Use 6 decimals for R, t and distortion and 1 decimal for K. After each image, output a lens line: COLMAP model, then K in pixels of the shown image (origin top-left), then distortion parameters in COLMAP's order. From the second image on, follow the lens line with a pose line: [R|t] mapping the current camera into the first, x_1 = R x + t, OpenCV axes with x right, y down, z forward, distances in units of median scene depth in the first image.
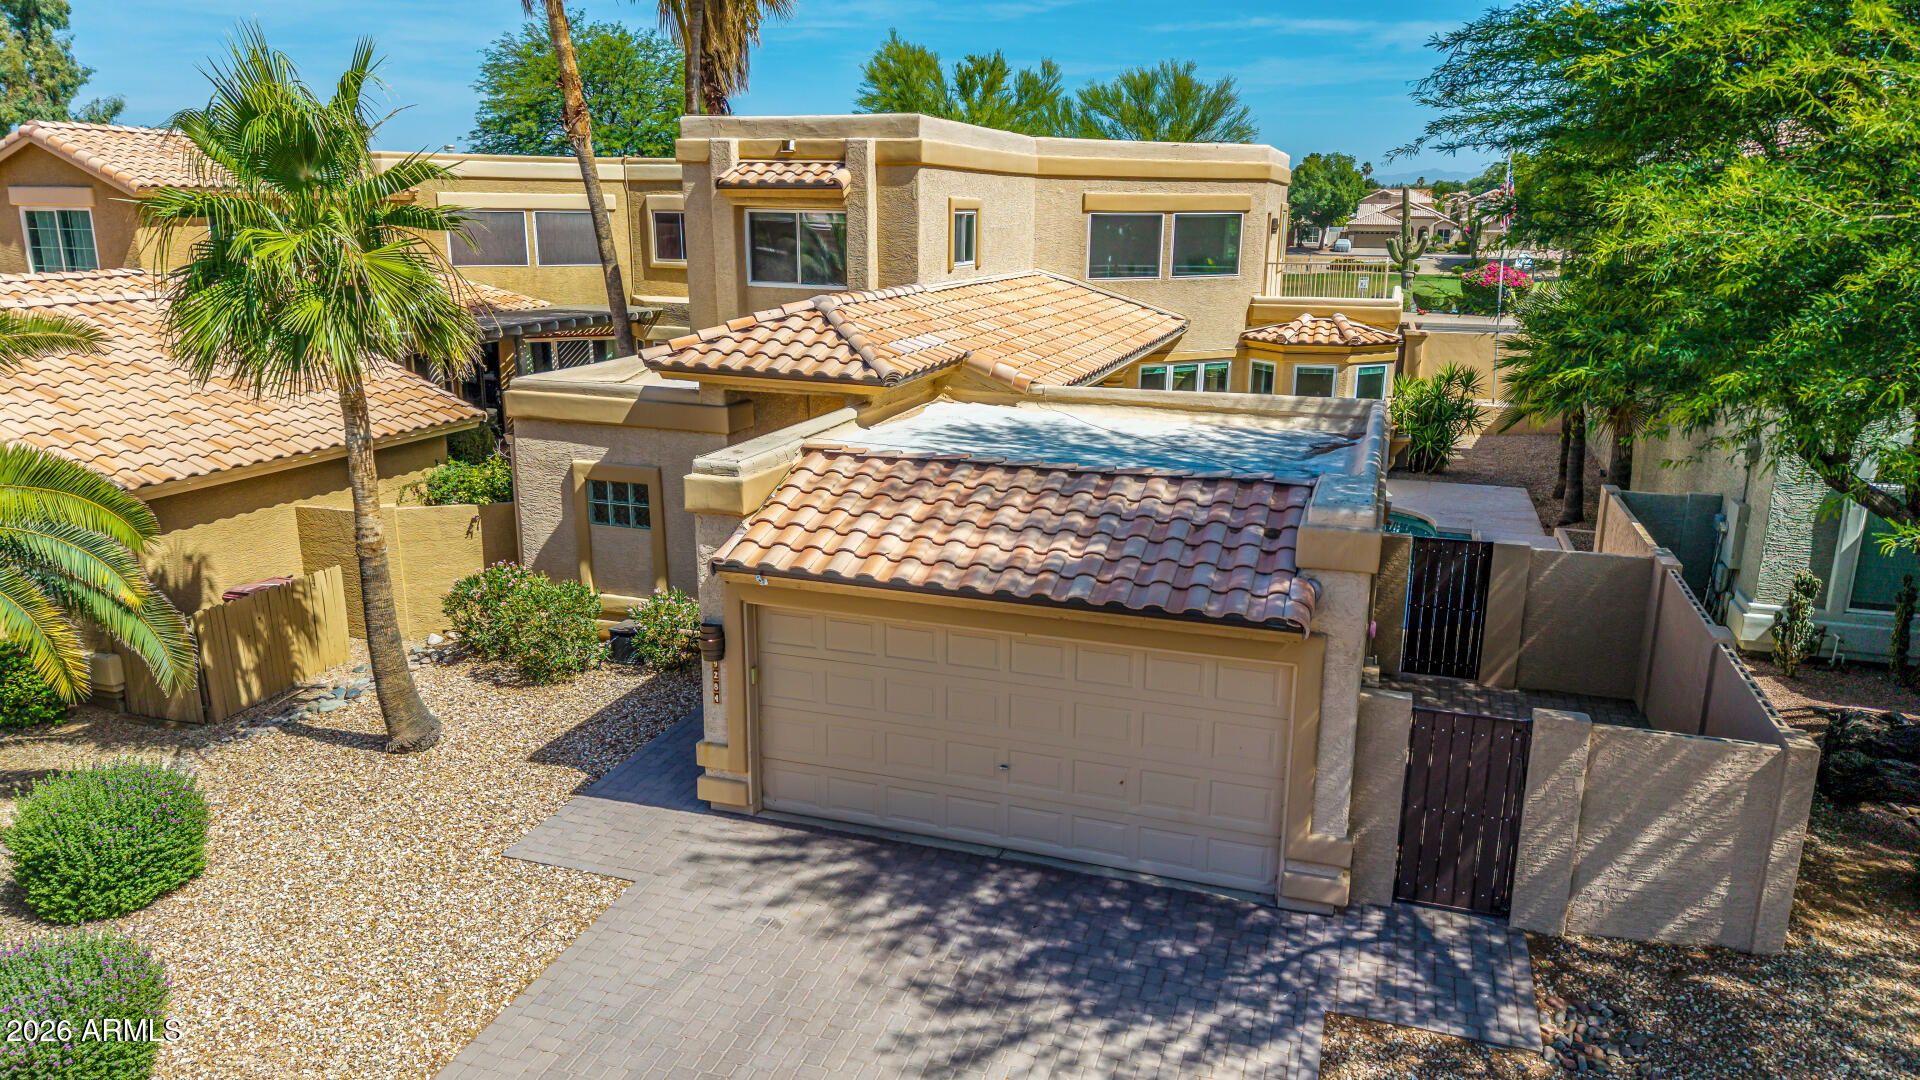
lens RADIAL K [[1280.1, 0, 960.0], [0, 1280.1, 540.0], [0, 0, 1]] dist [0.073227, -0.091089]
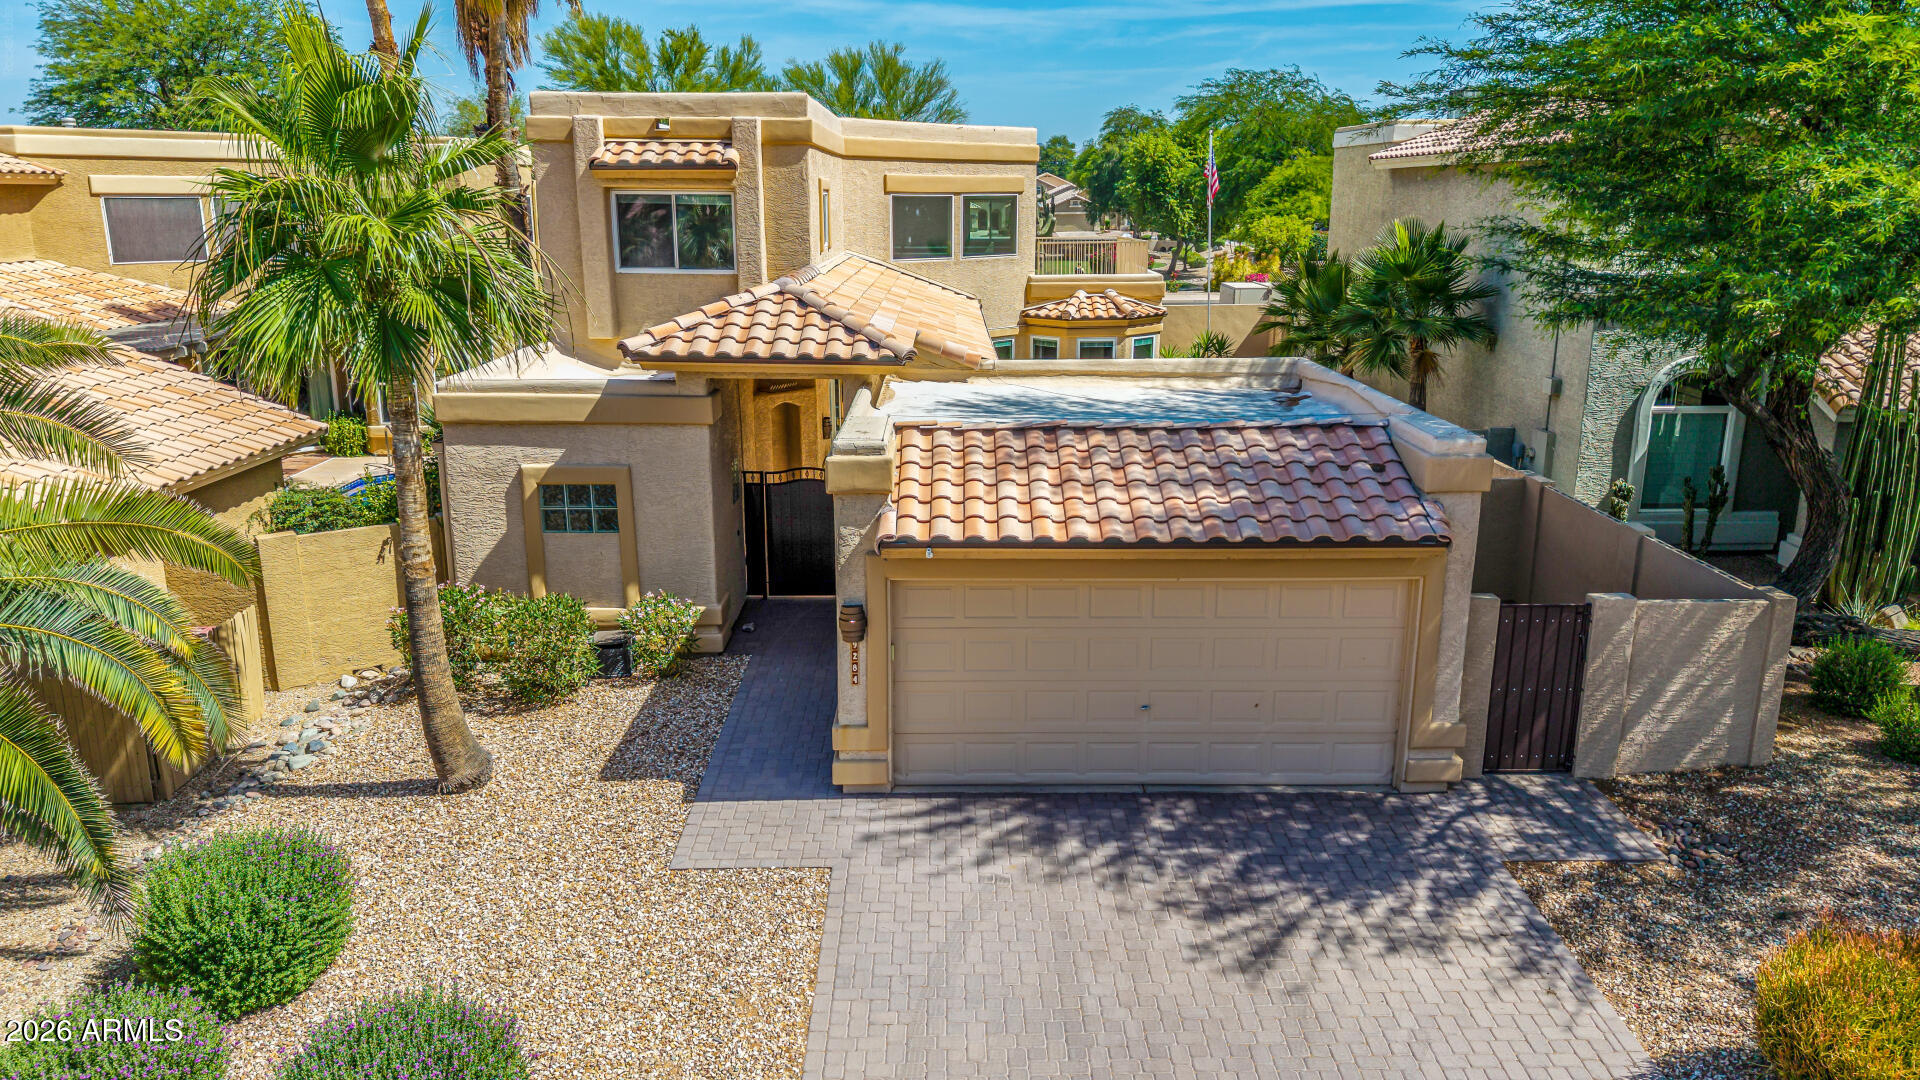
lens RADIAL K [[1340.6, 0, 960.0], [0, 1340.6, 540.0], [0, 0, 1]] dist [0.093679, -0.141896]
pose [[0.942798, -0.089211, 0.321207, -0.454123], [0.089437, 0.995893, 0.014082, 0.007996], [-0.321144, 0.015452, 0.946904, -0.016991]]
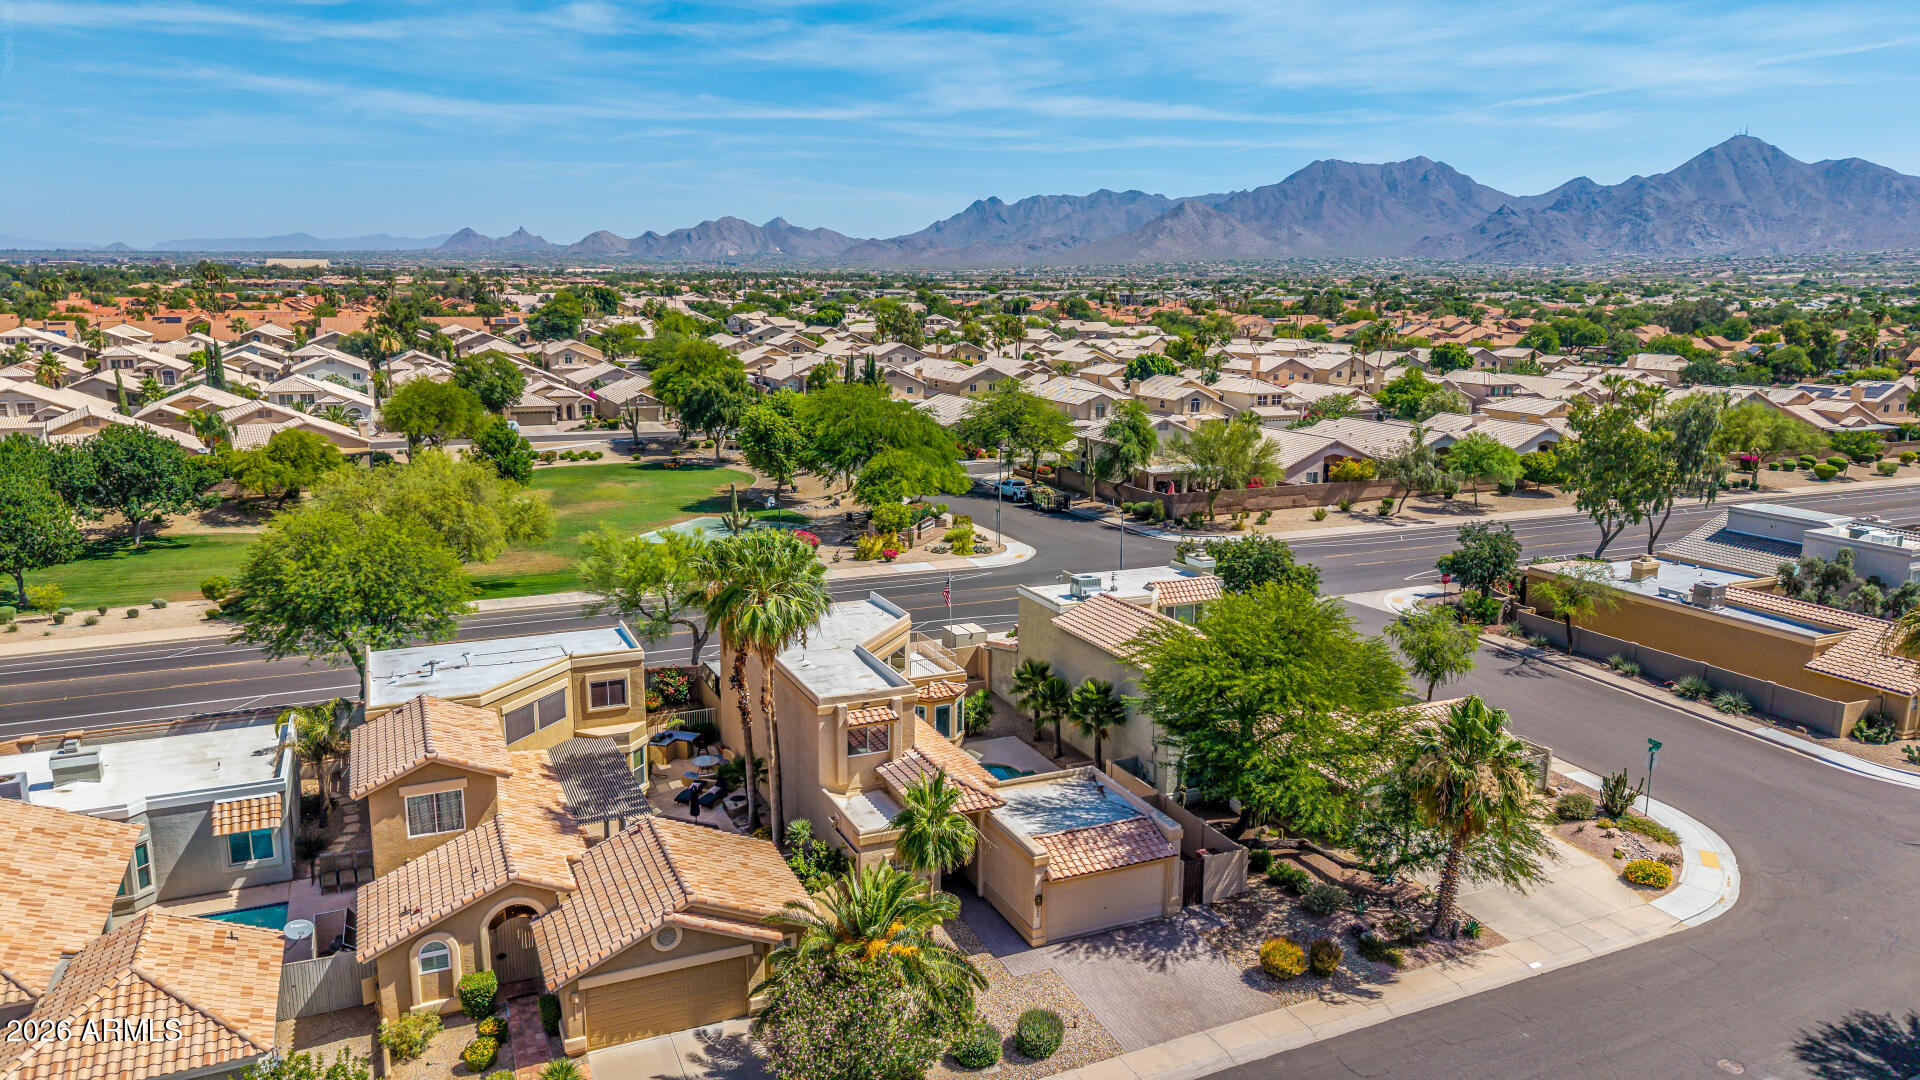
lens RADIAL K [[1272.0, 0, 960.0], [0, 1272.0, 540.0], [0, 0, 1]] dist [0.036660, -0.045252]
pose [[0.732778, -0.136641, 0.666608, -2.695323], [0.170044, 0.985322, 0.015048, -1.046493], [-0.658879, 0.102326, 0.745257, -1.697259]]
